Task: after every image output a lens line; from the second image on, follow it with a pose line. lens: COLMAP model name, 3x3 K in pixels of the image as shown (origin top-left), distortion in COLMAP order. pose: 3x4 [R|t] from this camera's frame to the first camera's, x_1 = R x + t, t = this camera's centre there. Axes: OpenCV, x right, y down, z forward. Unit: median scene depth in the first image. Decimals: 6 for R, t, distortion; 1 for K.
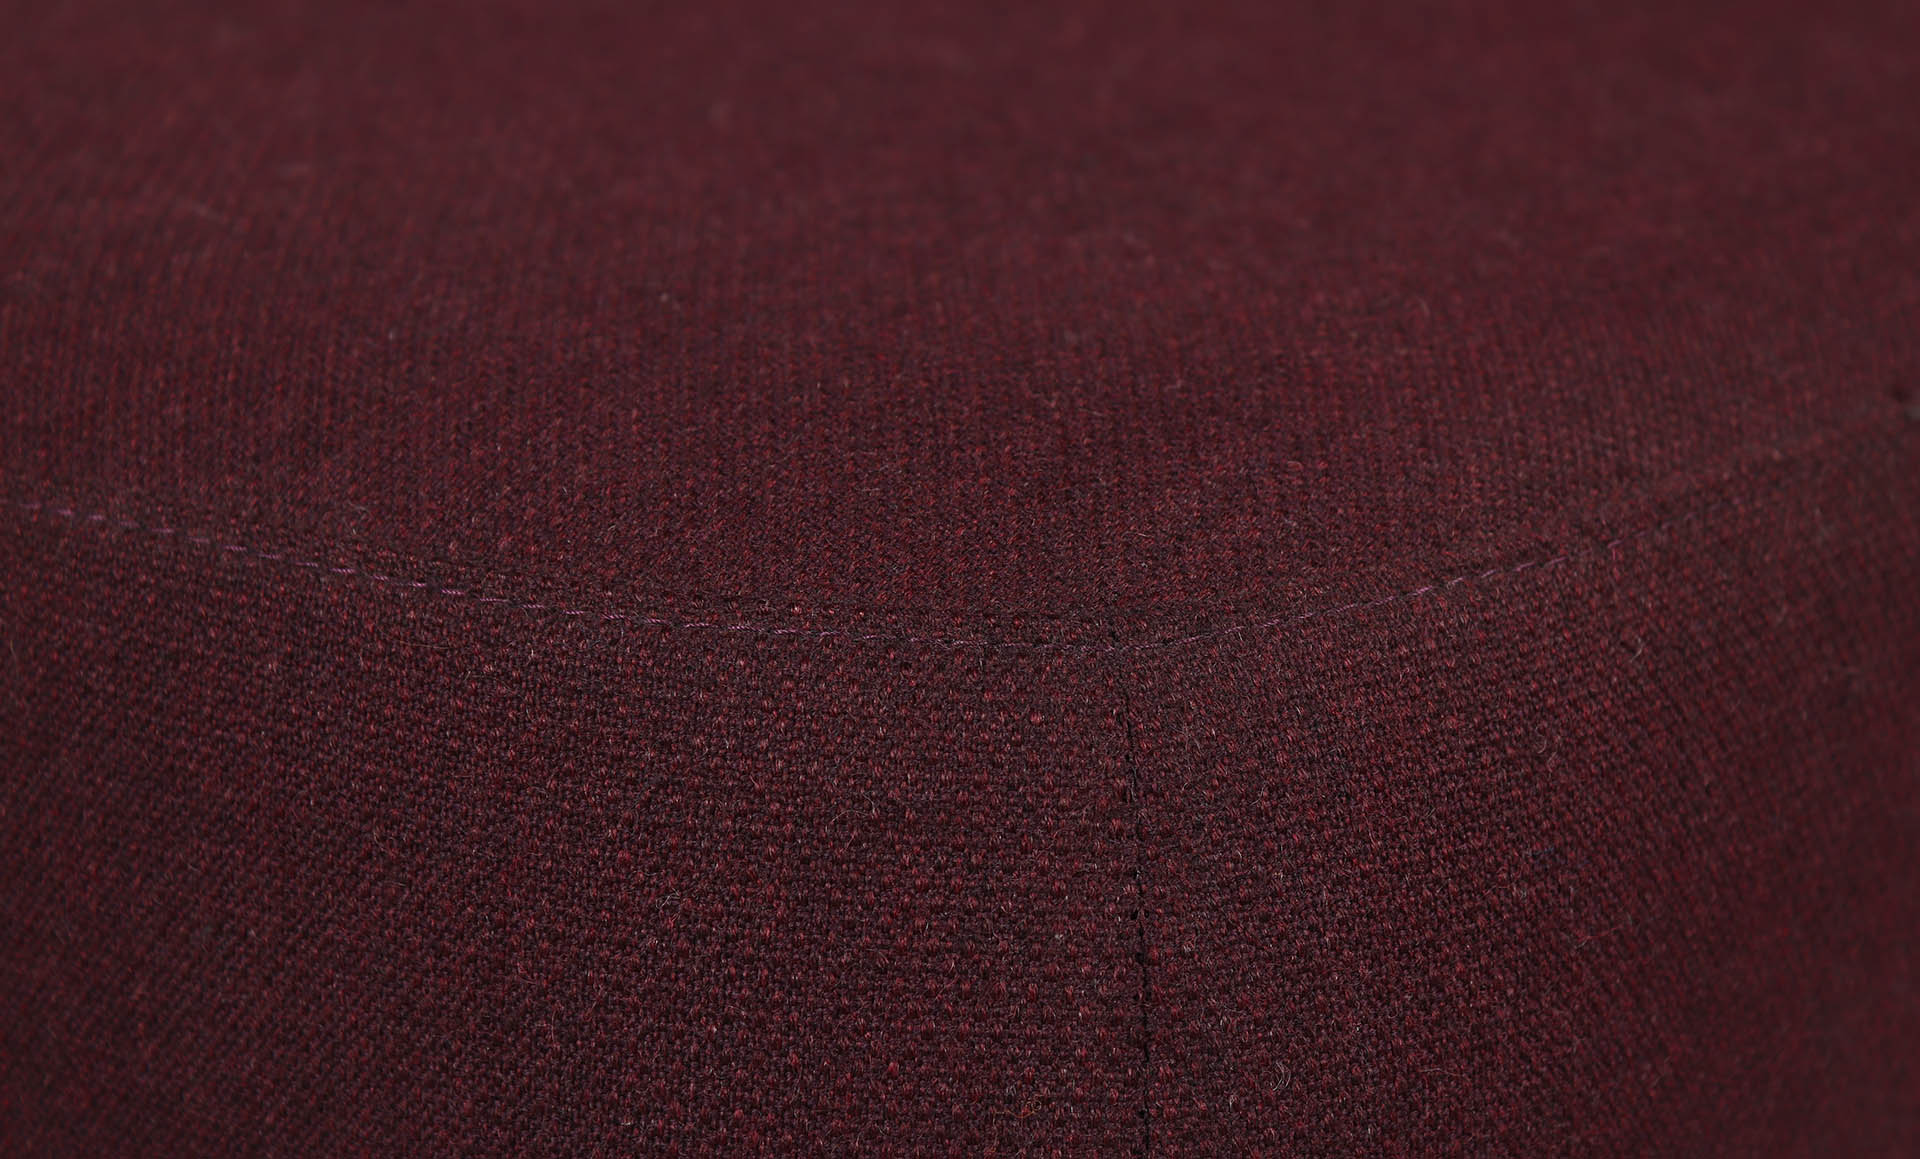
lens RADIAL K [[4930.8, 0, 962.6], [0, 4930.8, 579.2], [0, 0, 1]] dist [0.097900, 0.000000]
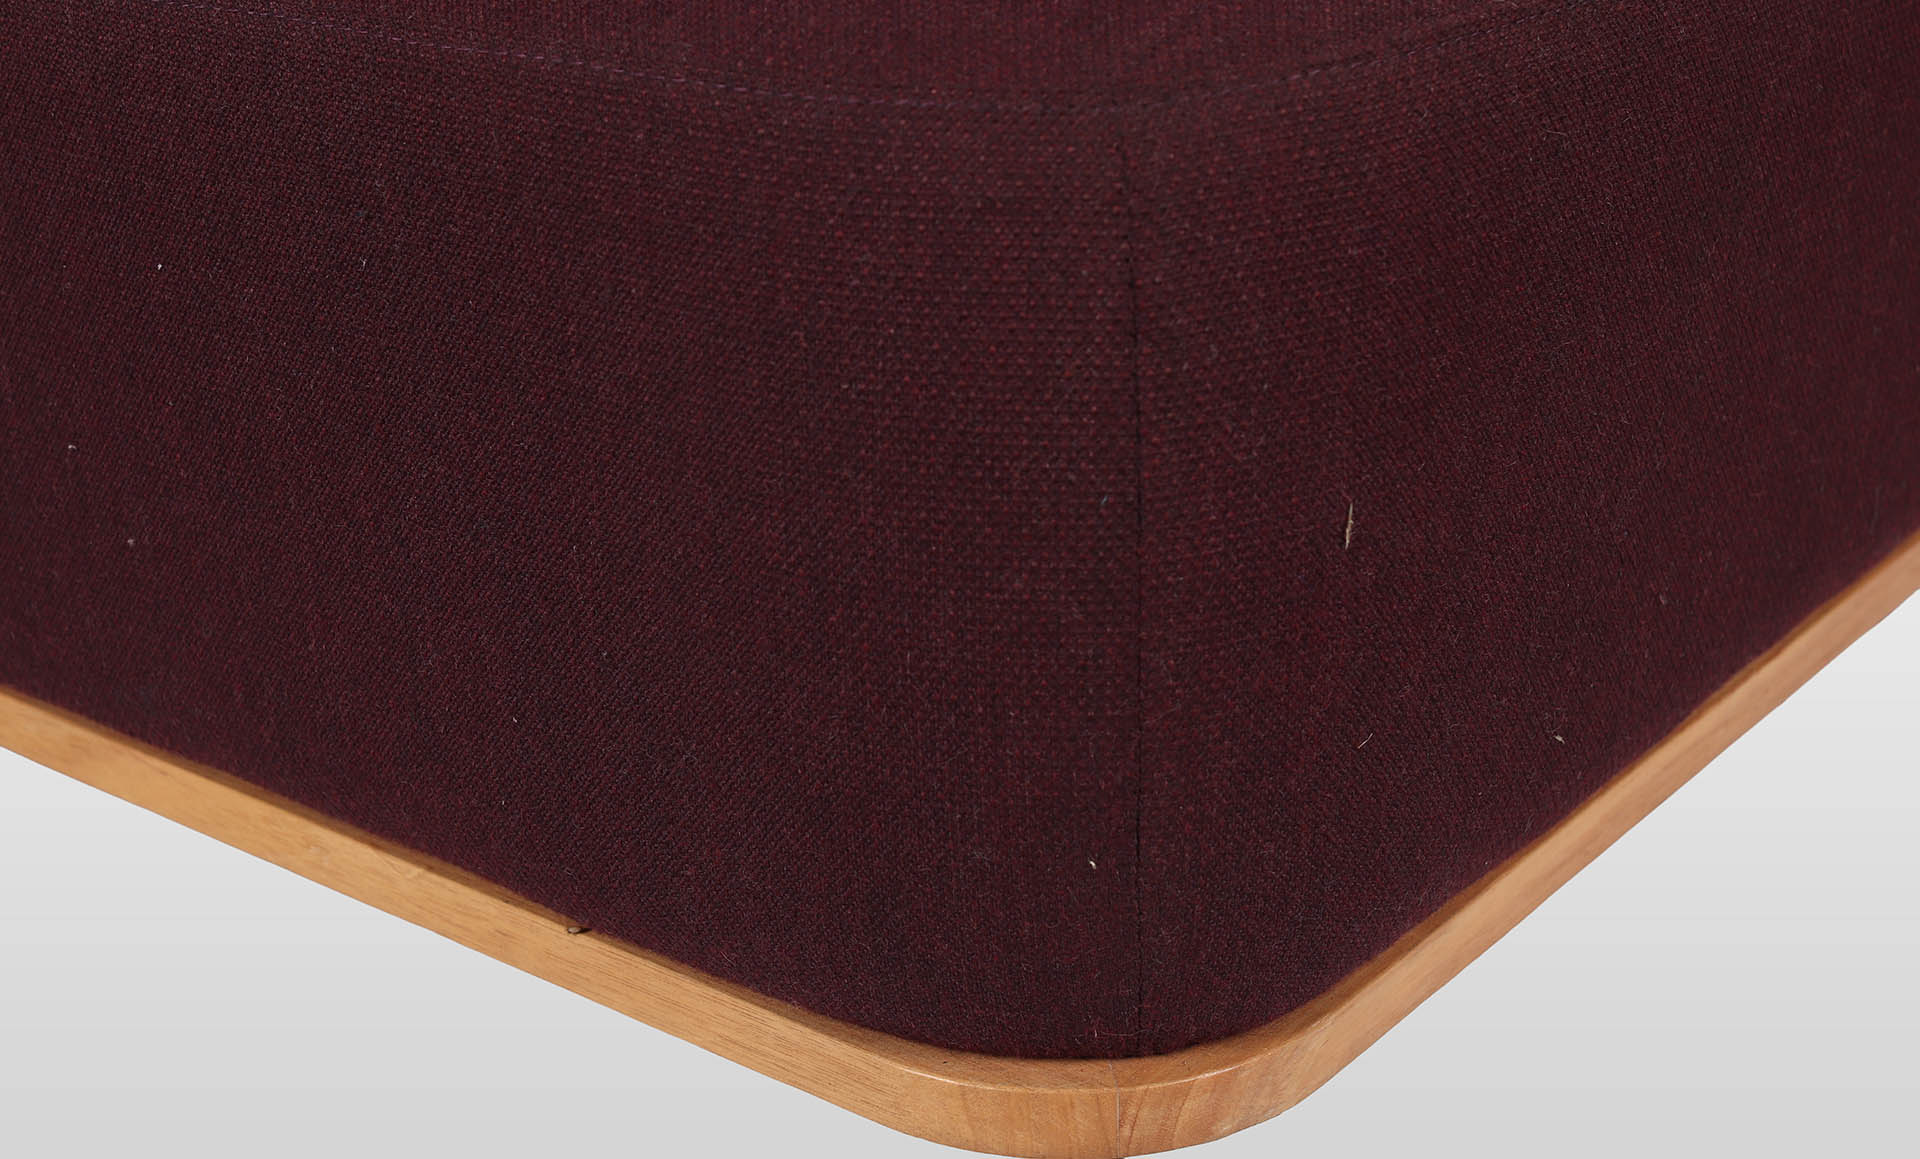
lens RADIAL K [[3354.0, 0, 955.8], [0, 3354.0, 581.4], [0, 0, 1]] dist [0.011151, 0.000000]
pose [[0.998510, -0.012878, -0.053037, 0.034250], [0.018192, 0.994723, 0.100967, 0.057467], [0.051457, -0.101781, 0.993475, -0.199425]]
